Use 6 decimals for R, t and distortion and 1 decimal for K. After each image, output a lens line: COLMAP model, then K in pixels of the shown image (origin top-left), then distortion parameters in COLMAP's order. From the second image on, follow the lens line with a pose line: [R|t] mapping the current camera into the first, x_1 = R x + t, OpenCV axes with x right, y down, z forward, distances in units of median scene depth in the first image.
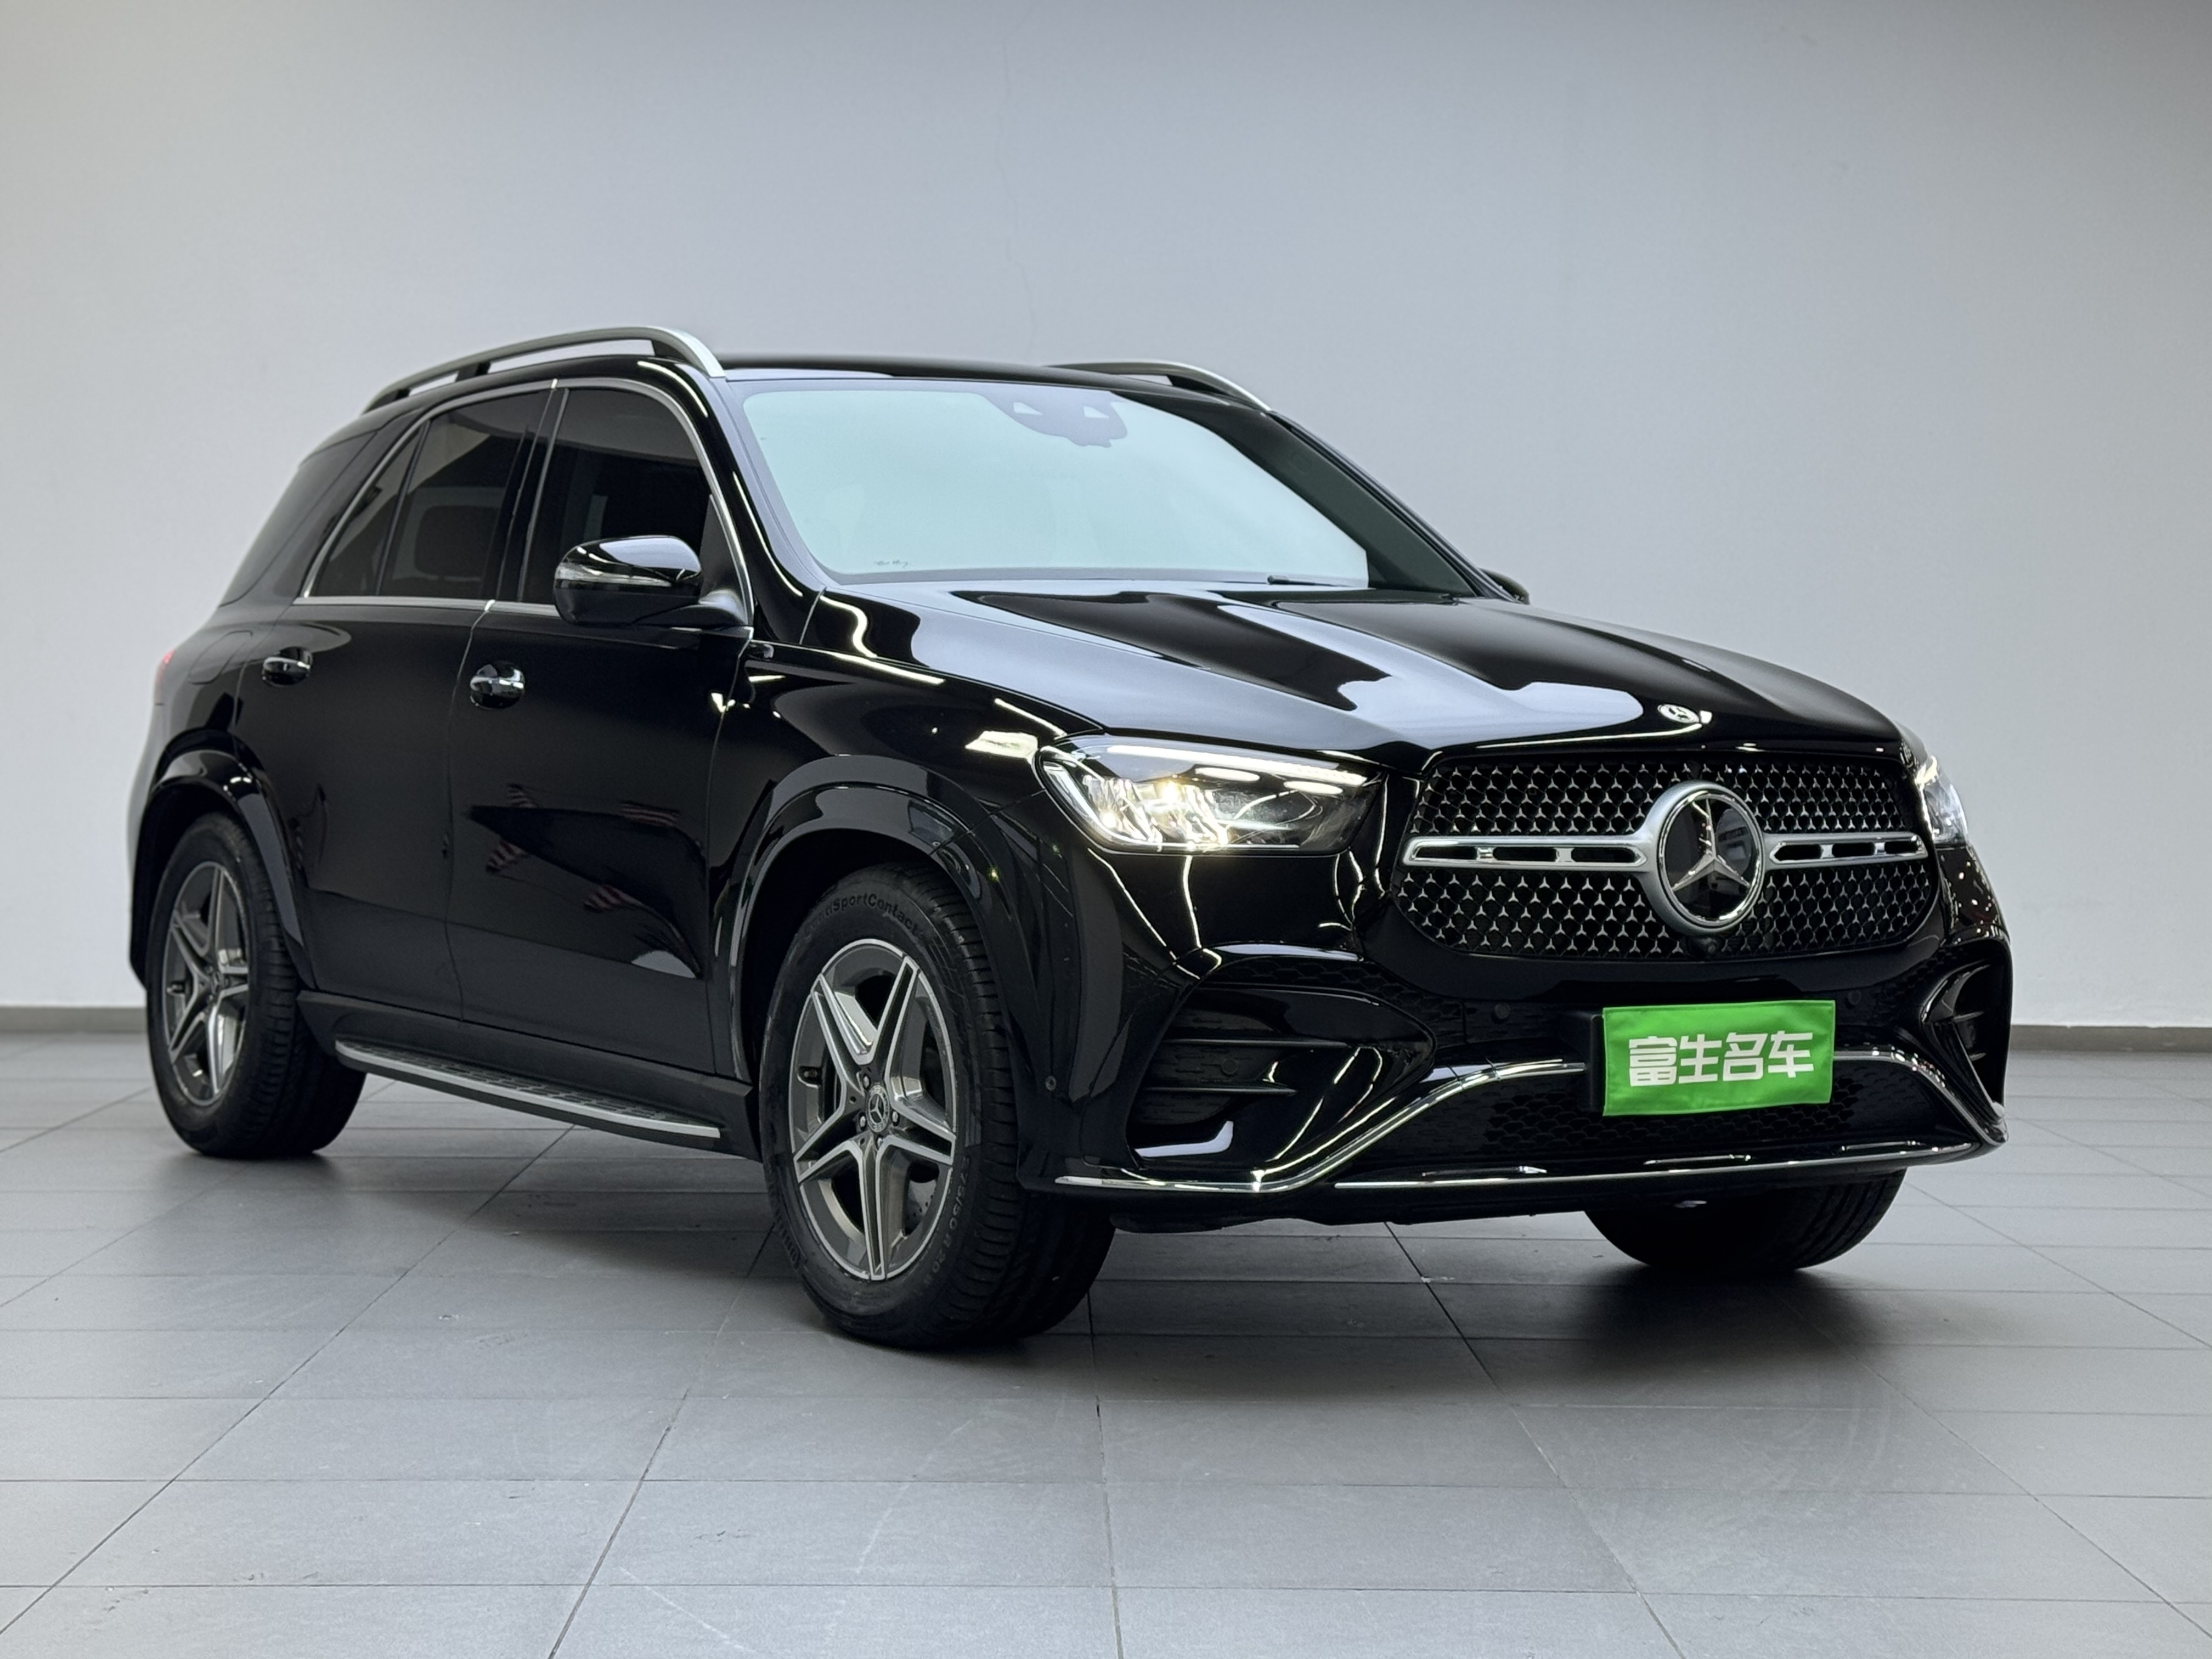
lens RADIAL K [[3940.6, 0, 1105.3], [0, 3940.6, 832.4], [0, 0, 1]] dist [0.008517, 0.000000]
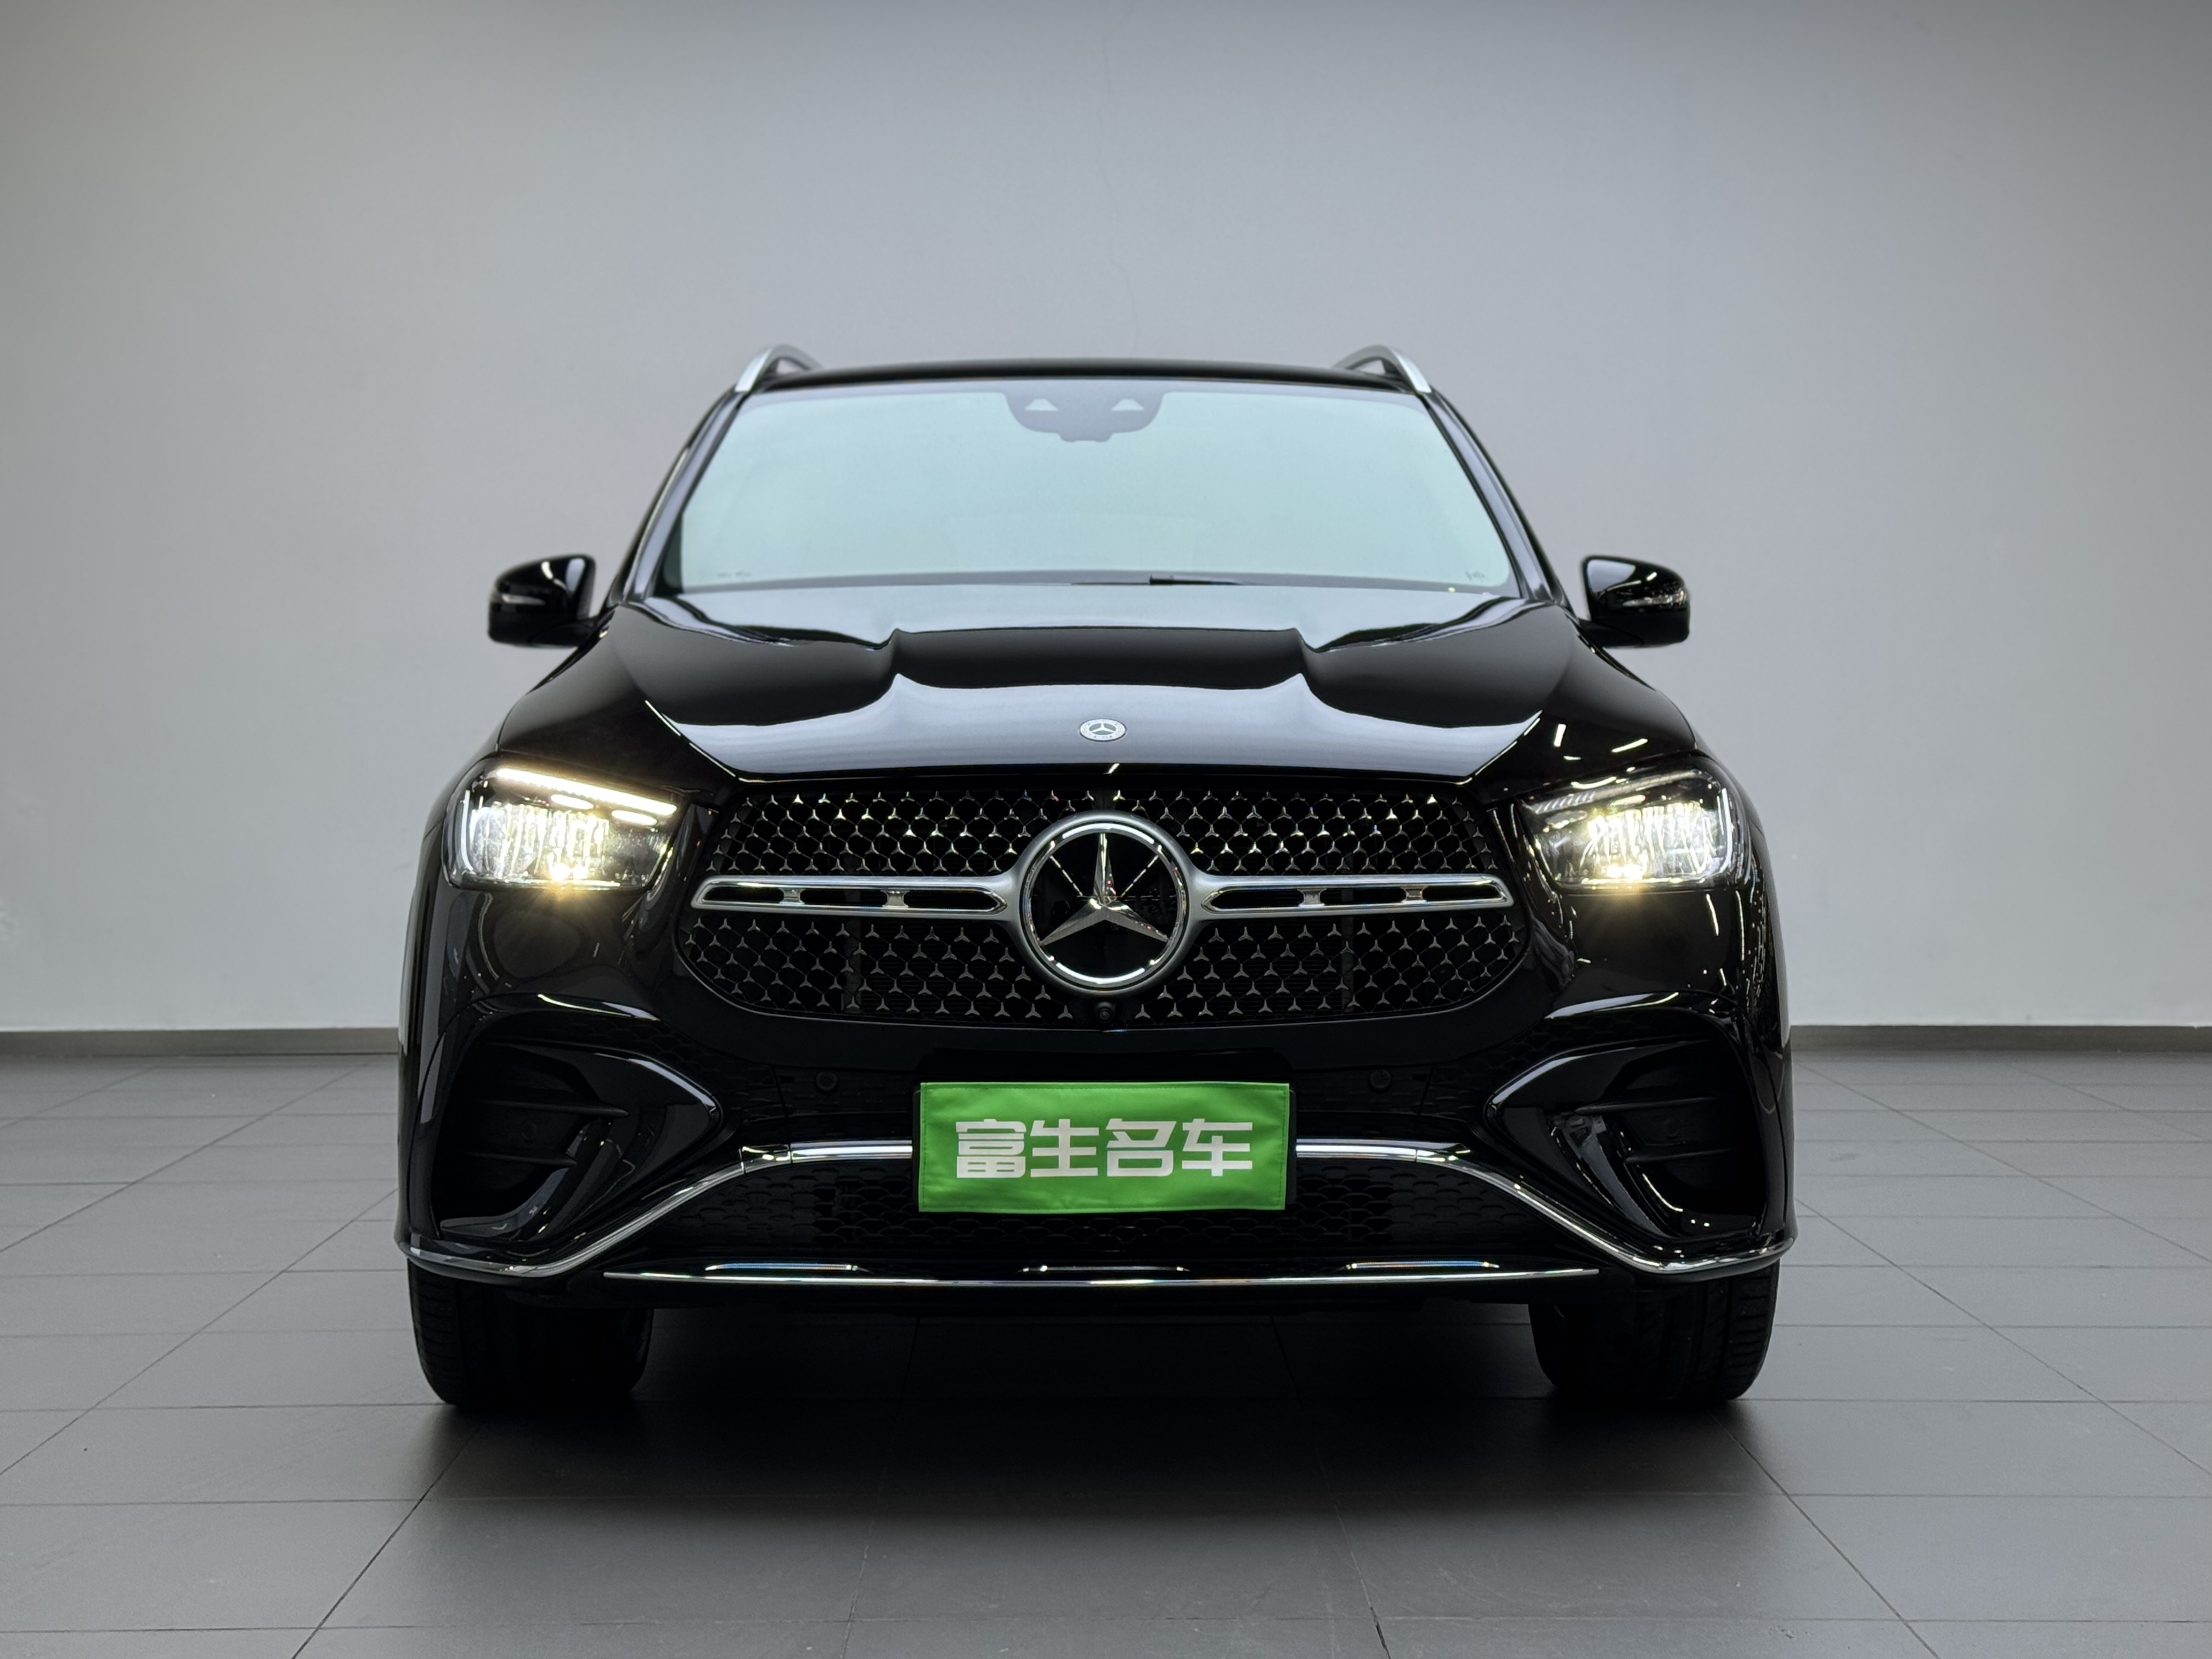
lens RADIAL K [[3709.1, 0, 1105.3], [0, 3709.1, 821.7], [0, 0, 1]] dist [-0.465721, 0.000000]
pose [[0.863203, 0.000942, -0.504856, 0.545918], [-0.005112, 0.999963, -0.006874, -0.005515], [0.504831, 0.008515, 0.863176, 0.336970]]
